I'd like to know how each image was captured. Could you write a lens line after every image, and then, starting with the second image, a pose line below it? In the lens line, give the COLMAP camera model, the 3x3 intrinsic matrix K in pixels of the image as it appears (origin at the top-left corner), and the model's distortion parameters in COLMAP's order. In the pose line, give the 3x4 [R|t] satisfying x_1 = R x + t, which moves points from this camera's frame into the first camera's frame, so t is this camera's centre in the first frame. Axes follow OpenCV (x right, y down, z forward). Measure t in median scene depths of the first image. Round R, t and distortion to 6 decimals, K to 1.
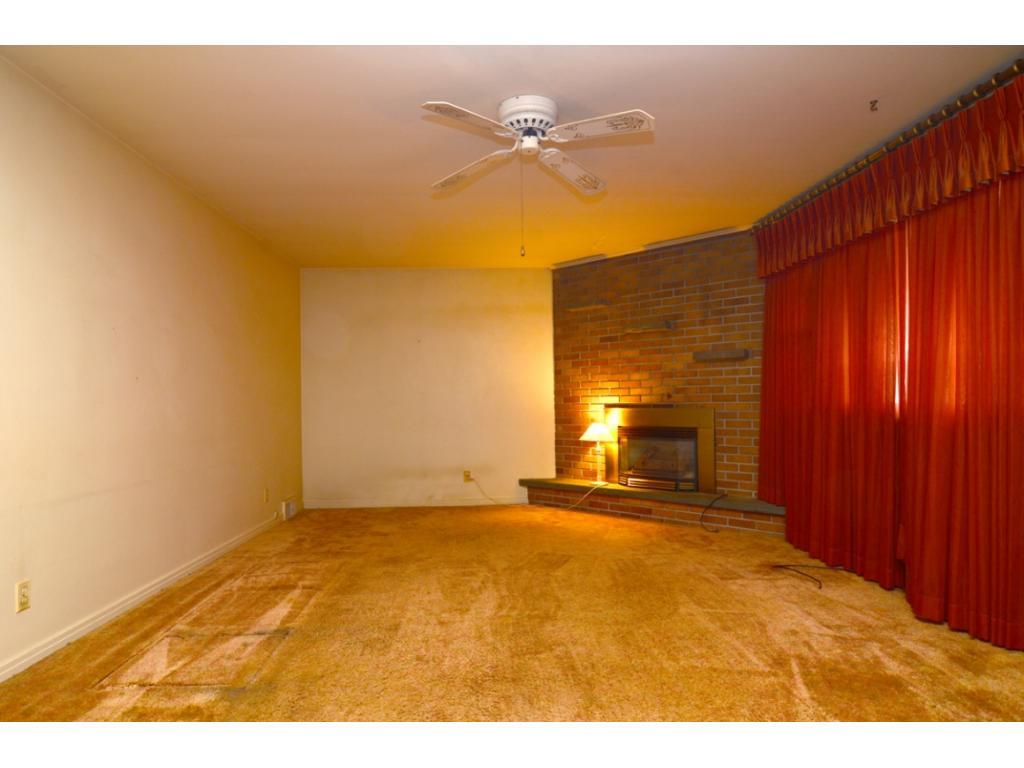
lens RADIAL K [[605.1, 0, 512.0], [0, 605.1, 384.0], [0, 0, 1]] dist [-0.006684, -0.013125]
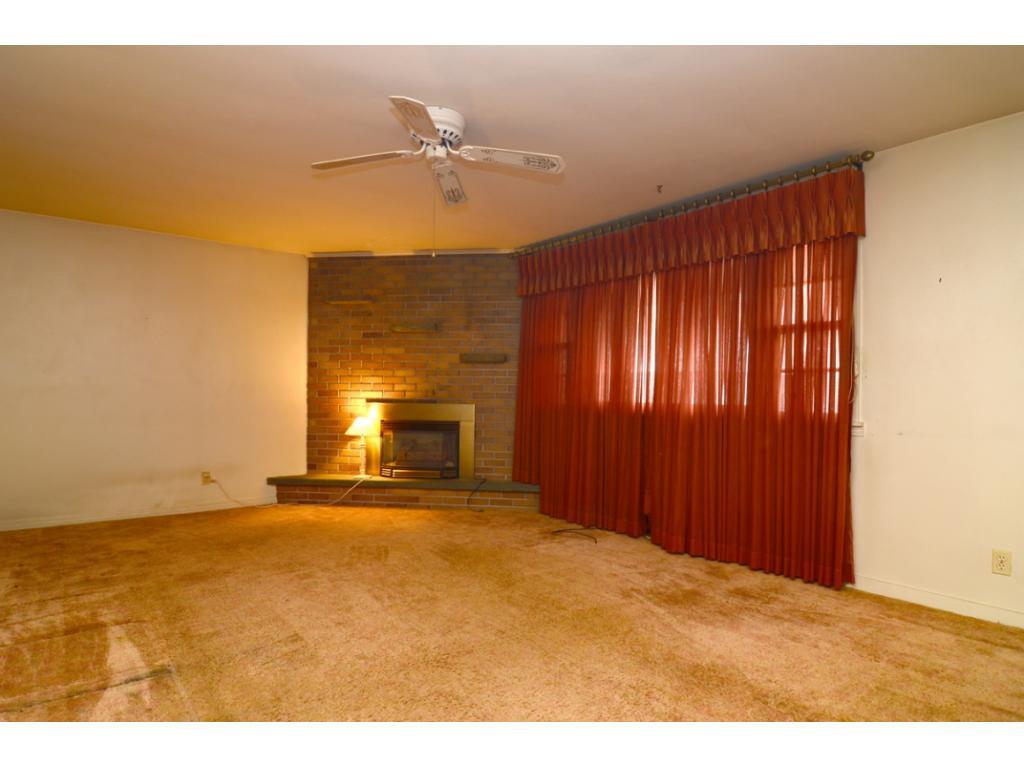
lens RADIAL K [[605.1, 0, 512.0], [0, 605.1, 384.0], [0, 0, 1]] dist [-0.006684, -0.013125]
pose [[0.804089, 0.031132, 0.593694, -0.280962], [-0.036683, 0.999323, -0.002720, 0.002633], [-0.593377, -0.019591, 0.804686, 0.038767]]
